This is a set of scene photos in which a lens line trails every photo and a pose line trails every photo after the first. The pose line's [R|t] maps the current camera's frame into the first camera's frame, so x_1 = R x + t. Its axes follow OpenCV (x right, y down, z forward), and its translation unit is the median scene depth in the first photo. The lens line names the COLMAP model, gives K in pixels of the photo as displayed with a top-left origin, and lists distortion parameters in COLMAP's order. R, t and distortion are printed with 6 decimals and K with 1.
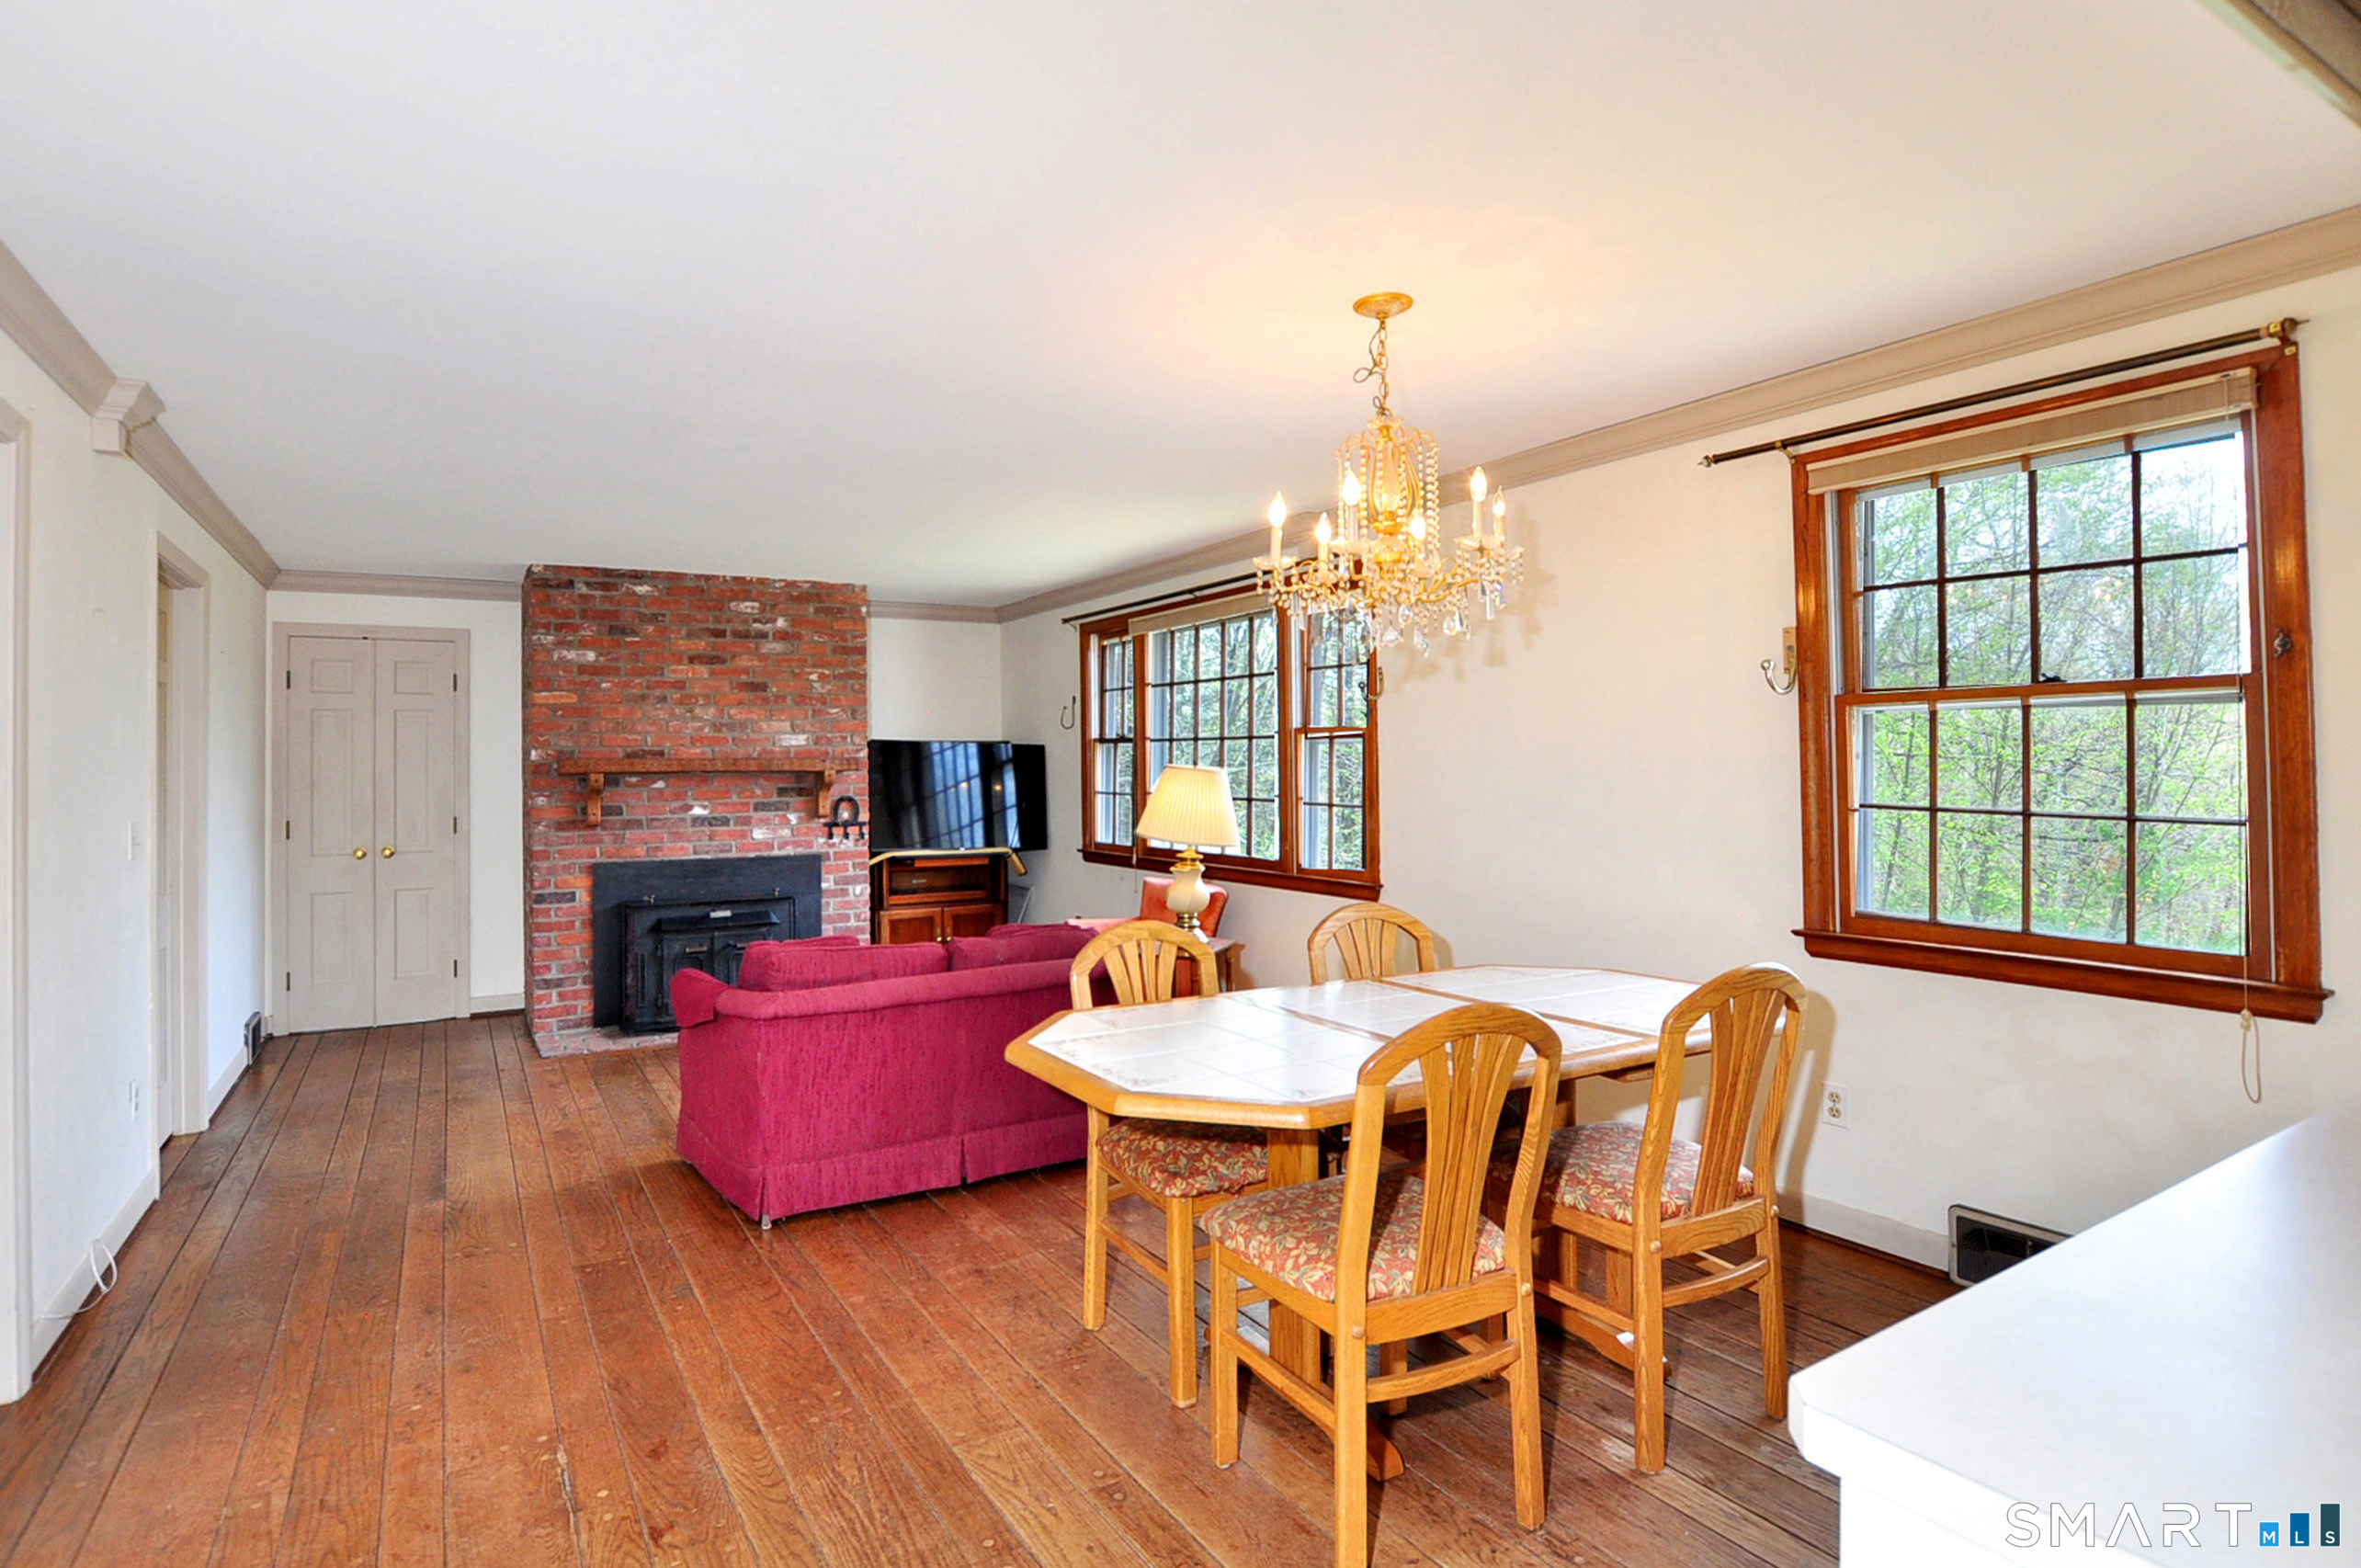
lens RADIAL K [[1204.7, 0, 1132.9], [0, 1204.7, 739.1], [0, 0, 1]] dist [-0.018689, 0.001061]
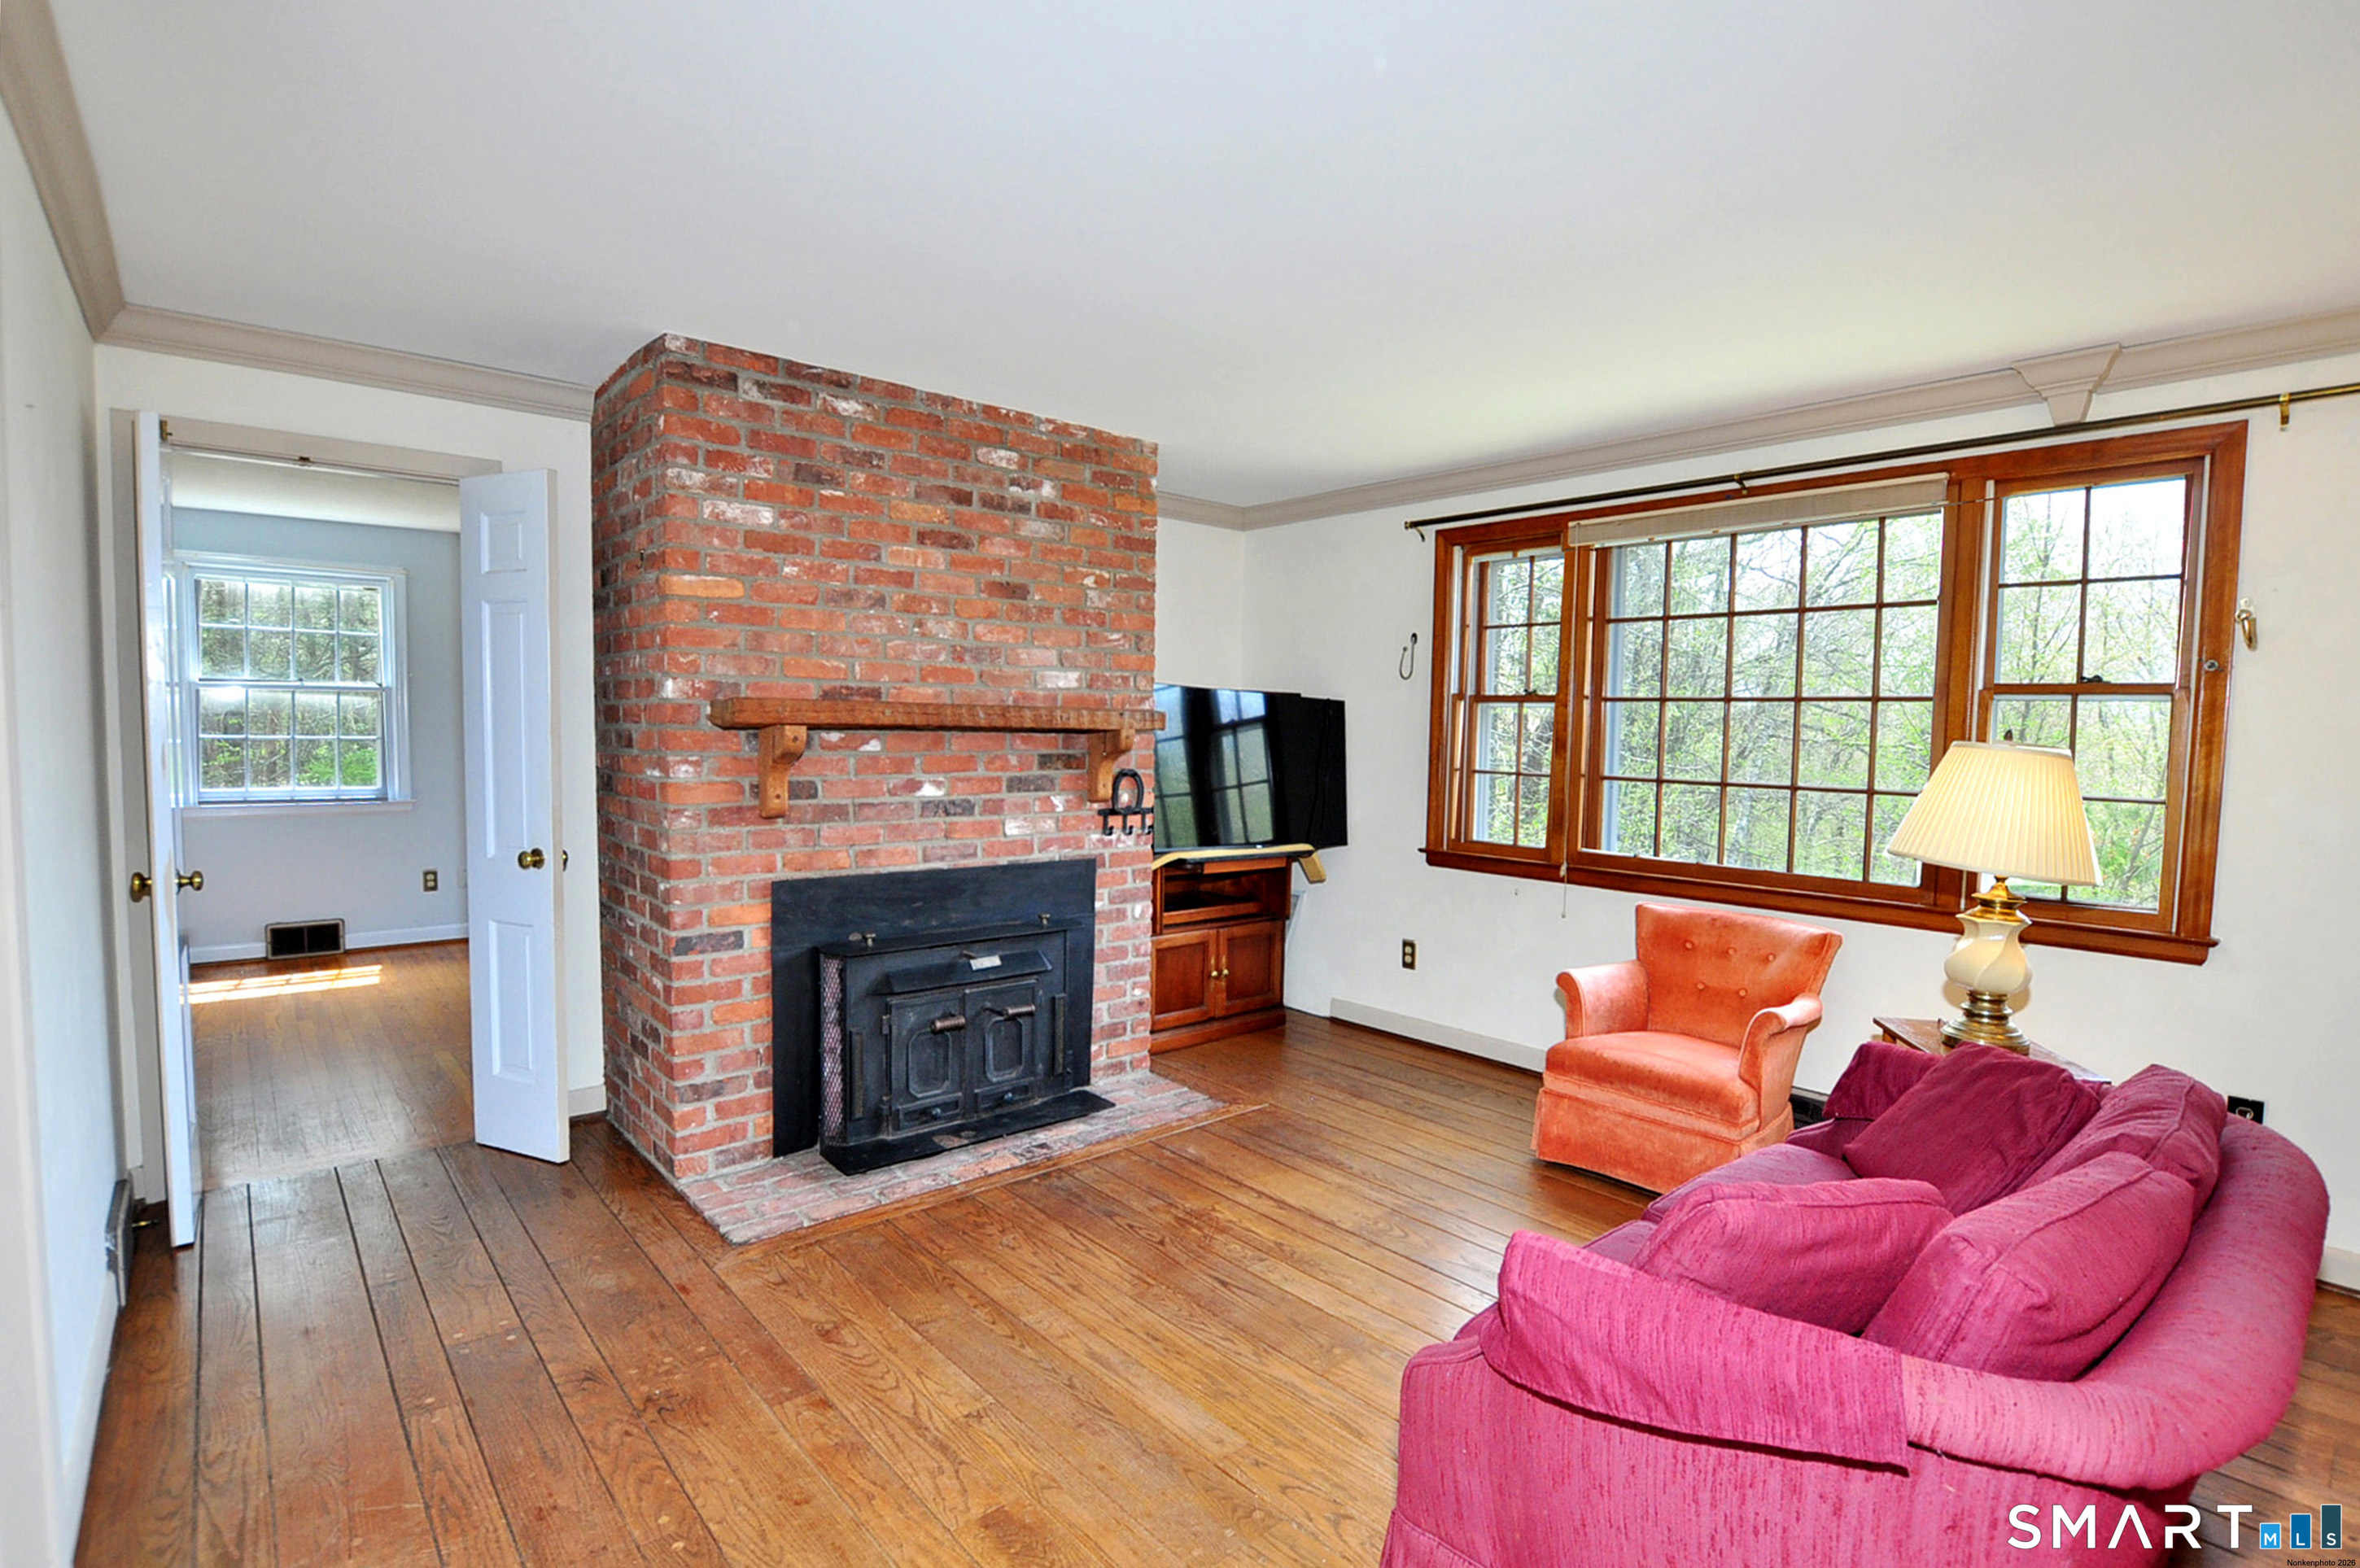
lens RADIAL K [[1067.4, 0, 1140.1], [0, 1067.4, 792.1], [0, 0, 1]] dist [-0.032413, 0.000499]
pose [[0.979872, 0.017595, 0.198851, -0.362265], [-0.034956, 0.995841, 0.084137, 0.011349], [-0.196543, -0.089395, 0.976411, 0.450342]]
